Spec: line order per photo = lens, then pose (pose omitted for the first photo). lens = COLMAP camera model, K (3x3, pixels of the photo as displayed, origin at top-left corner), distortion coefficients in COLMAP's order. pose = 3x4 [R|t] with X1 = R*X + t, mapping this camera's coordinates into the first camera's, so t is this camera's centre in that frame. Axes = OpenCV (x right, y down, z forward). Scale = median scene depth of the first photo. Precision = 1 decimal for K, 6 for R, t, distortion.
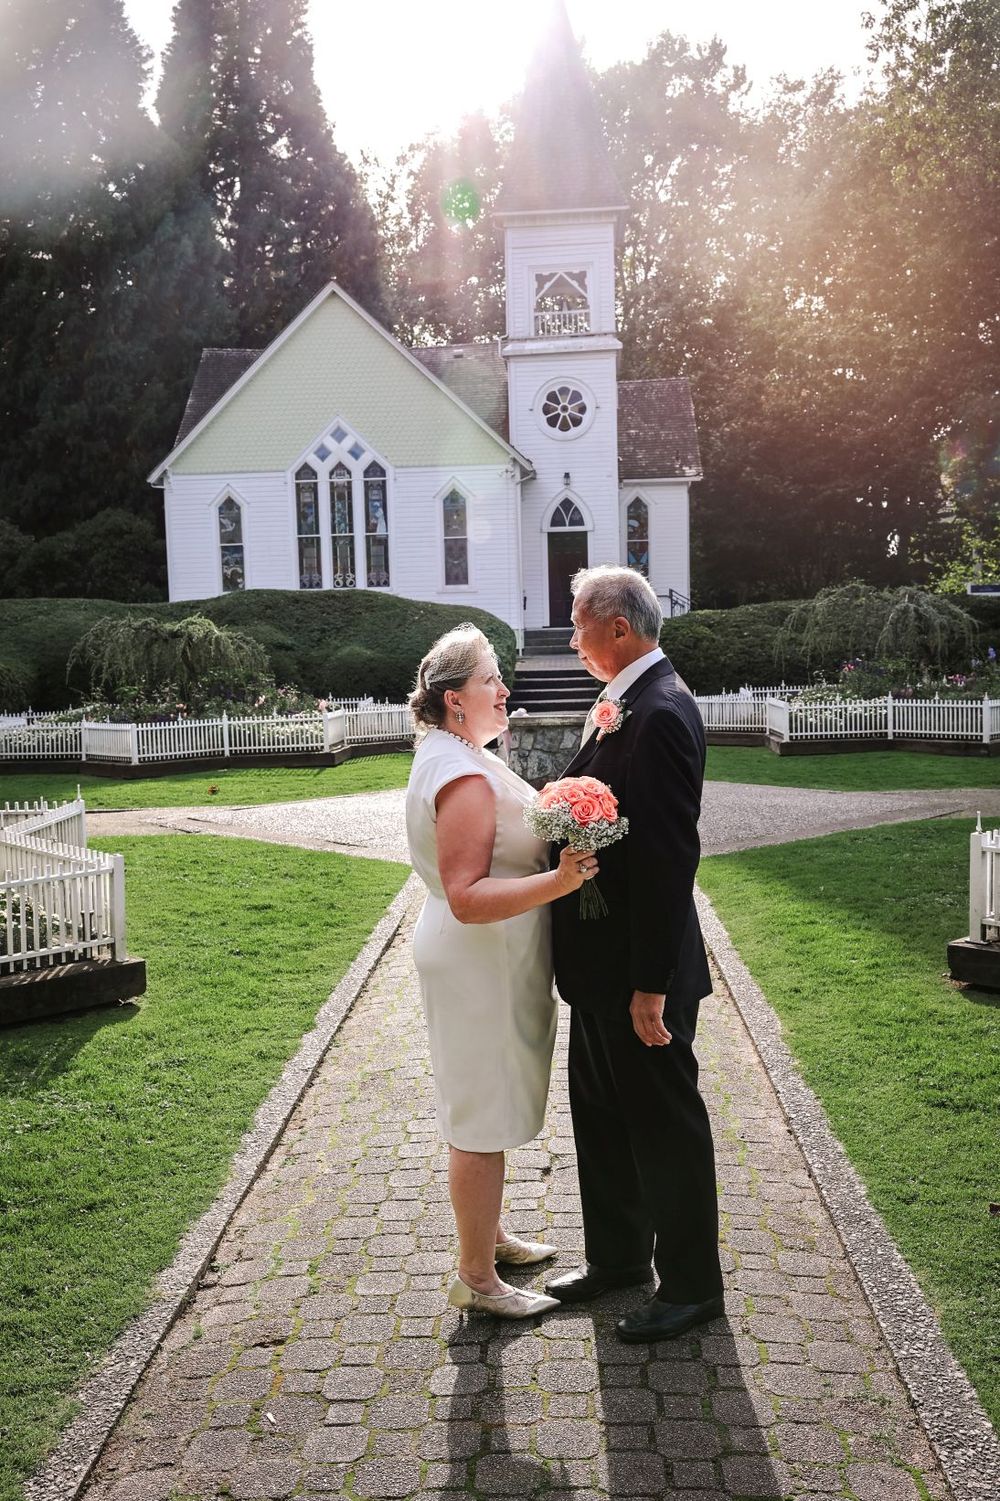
lens RADIAL K [[1446.9, 0, 499.9], [0, 1446.9, 752.7], [0, 0, 1]] dist [0.008753, 0.000000]
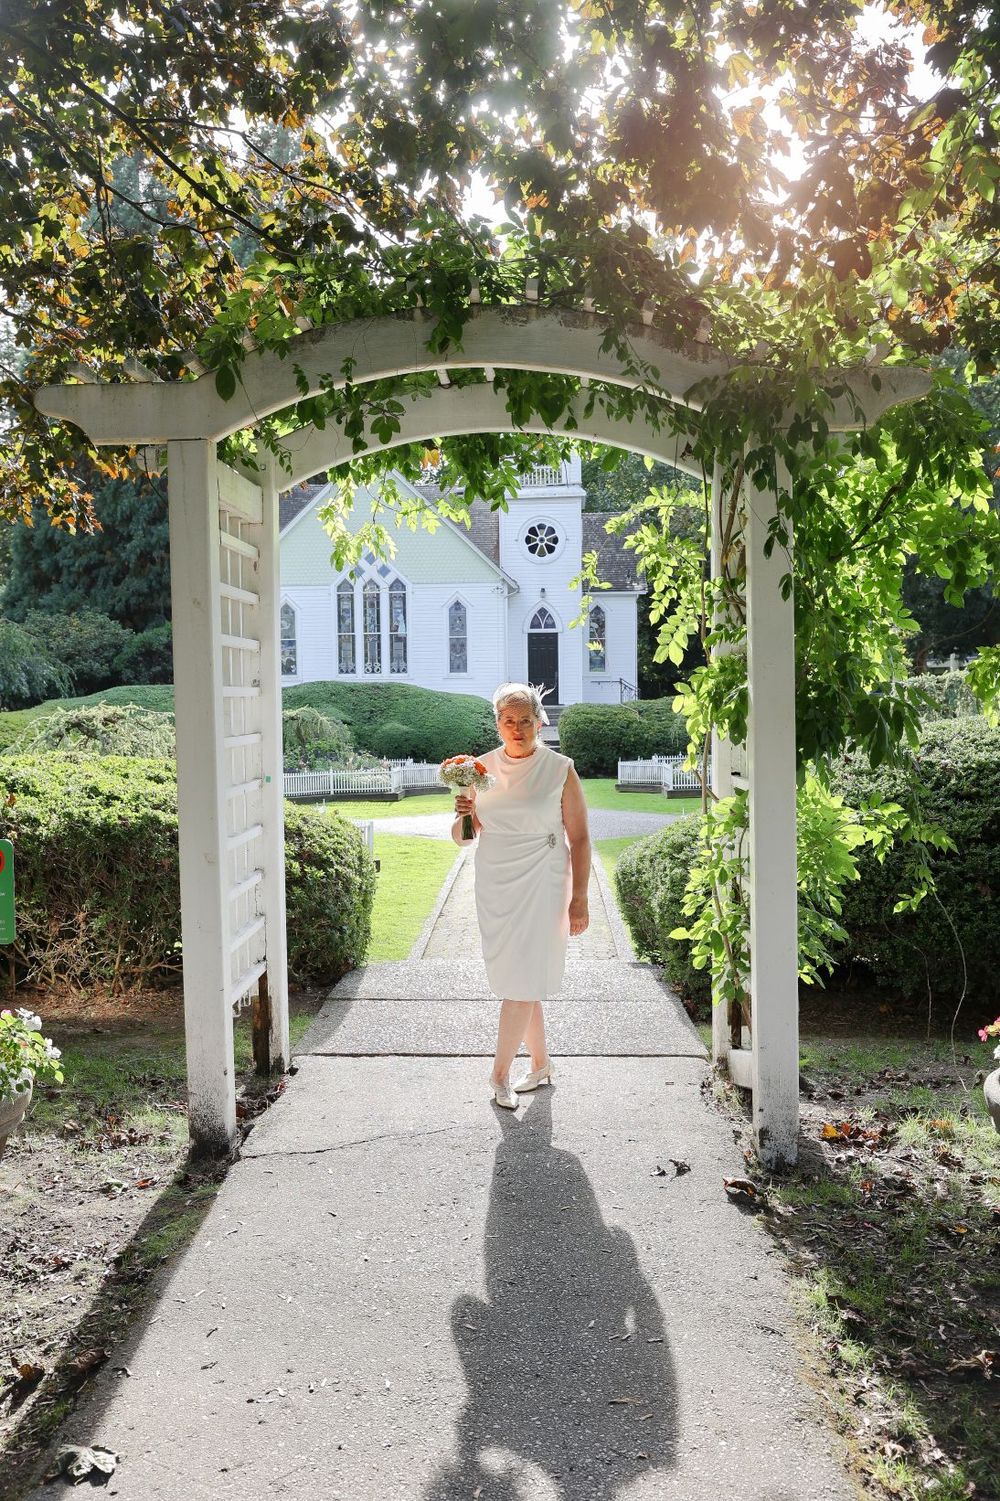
lens RADIAL K [[1390.4, 0, 507.9], [0, 1390.4, 747.5], [0, 0, 1]] dist [0.005799, 0.000000]
pose [[0.999681, 0.013787, 0.021154, -0.010554], [-0.012834, 0.998925, -0.044546, 0.007679], [-0.021746, 0.044261, 0.998783, -0.261002]]
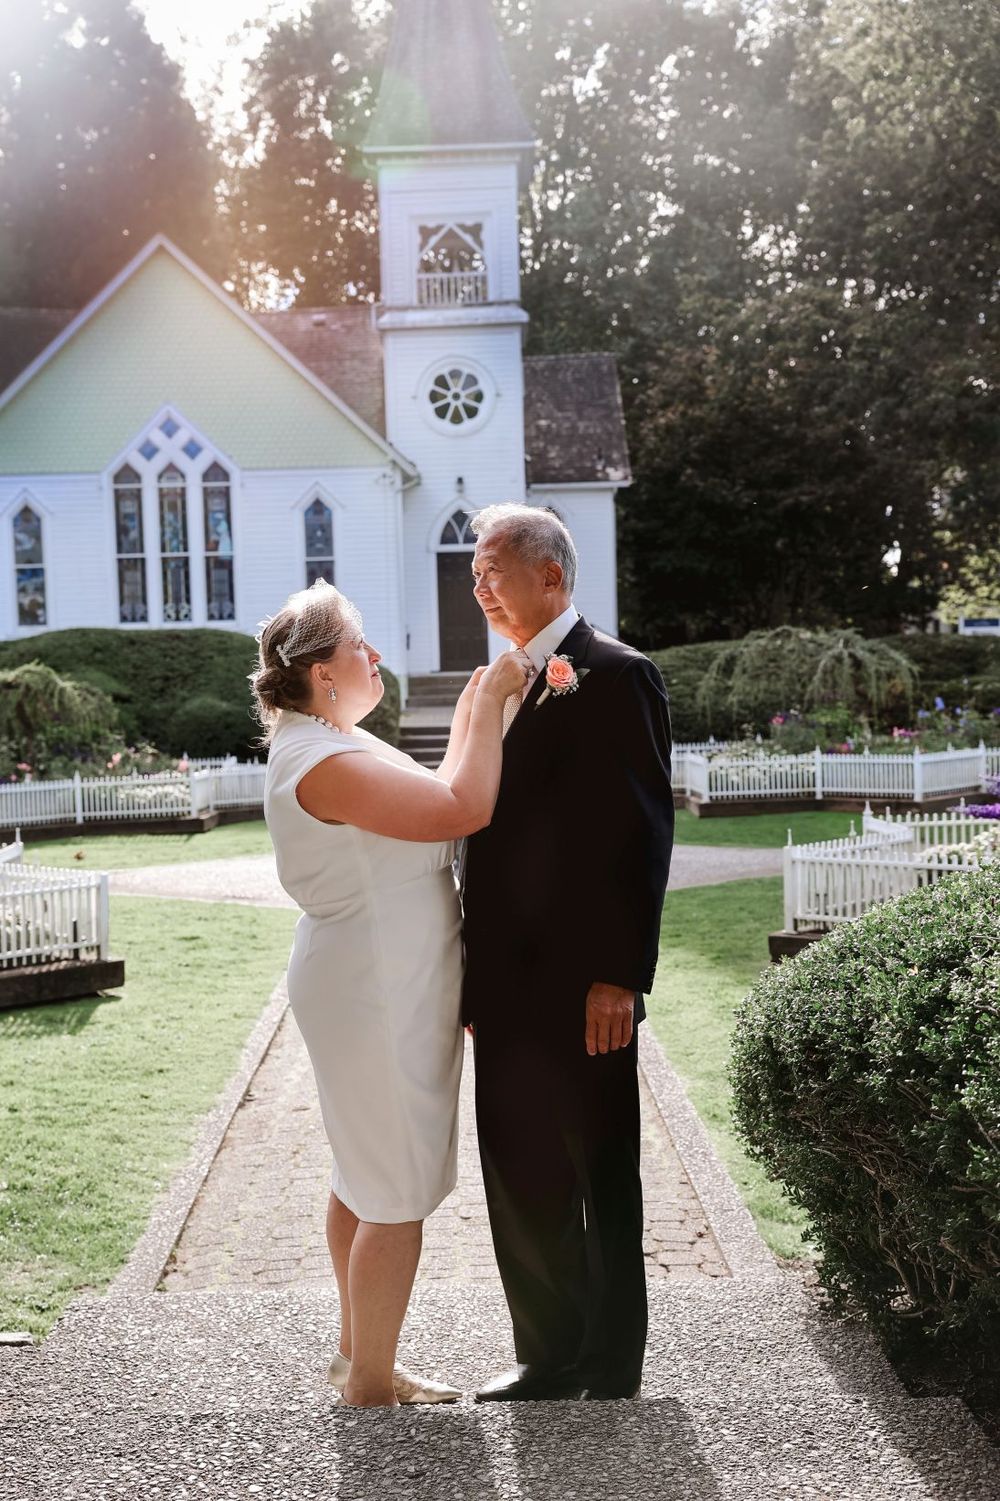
lens RADIAL K [[2064.9, 0, 490.6], [0, 2064.9, 745.1], [0, 0, 1]] dist [0.170519, 0.000000]
pose [[0.998120, -0.004207, 0.061145, -0.007033], [0.007174, 0.998803, -0.048377, 0.008180], [-0.060868, 0.048725, 0.996956, -0.126807]]
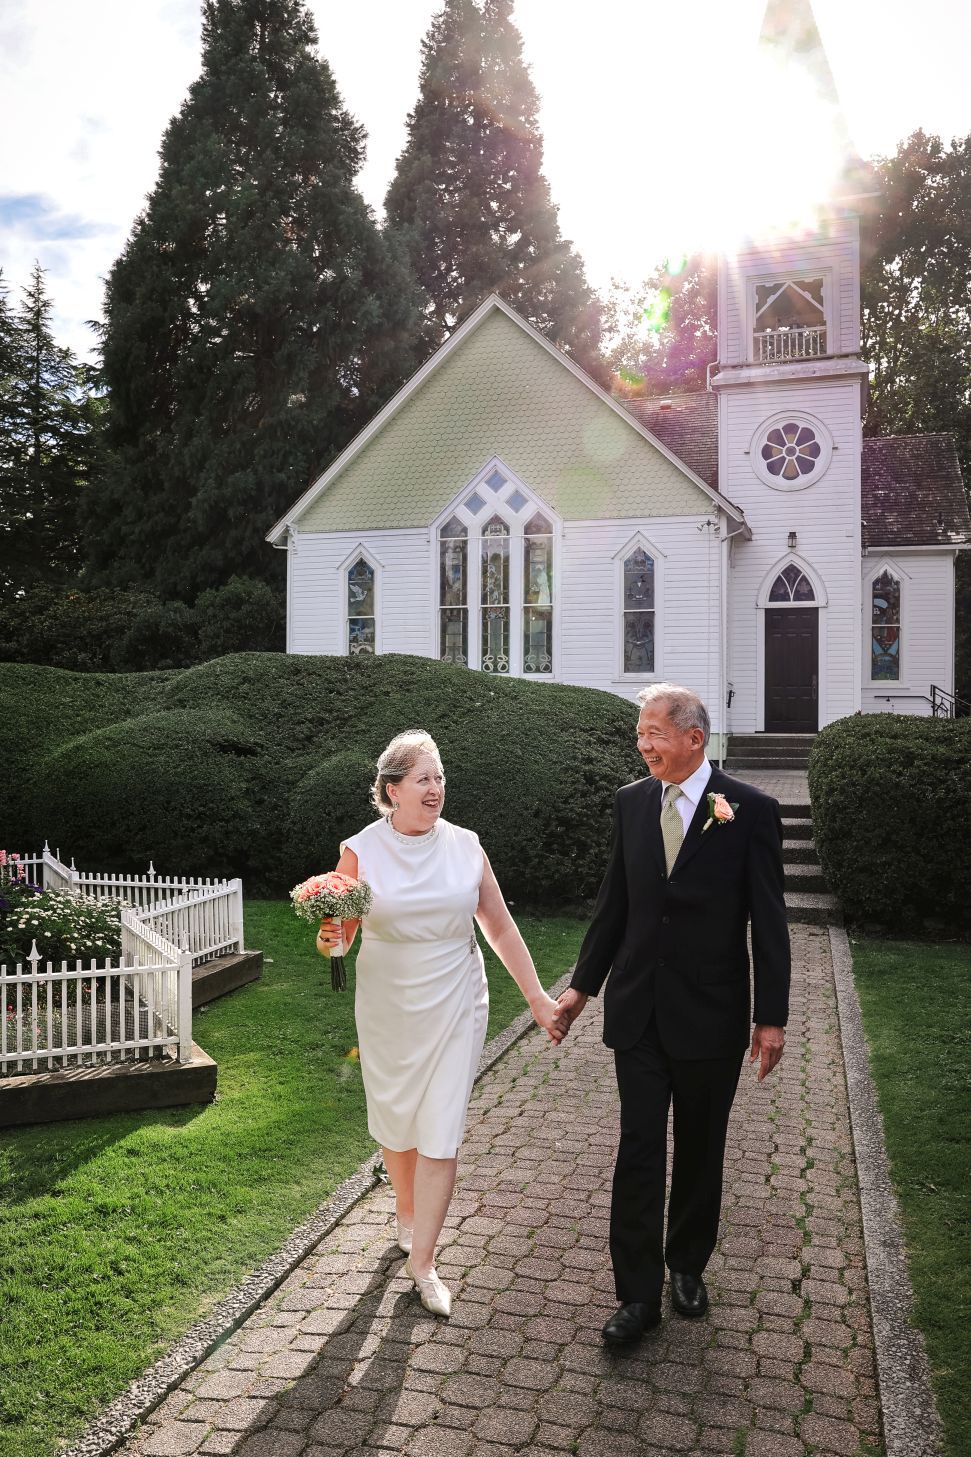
lens RADIAL K [[1171.3, 0, 472.7], [0, 1171.3, 725.1], [0, 0, 1]] dist [-0.086798, 0.071443]
pose [[0.971269, 0.031634, -0.235871, 0.031270], [-0.052576, 0.995159, -0.083030, -0.032664], [0.232103, 0.093046, 0.968231, 0.387279]]
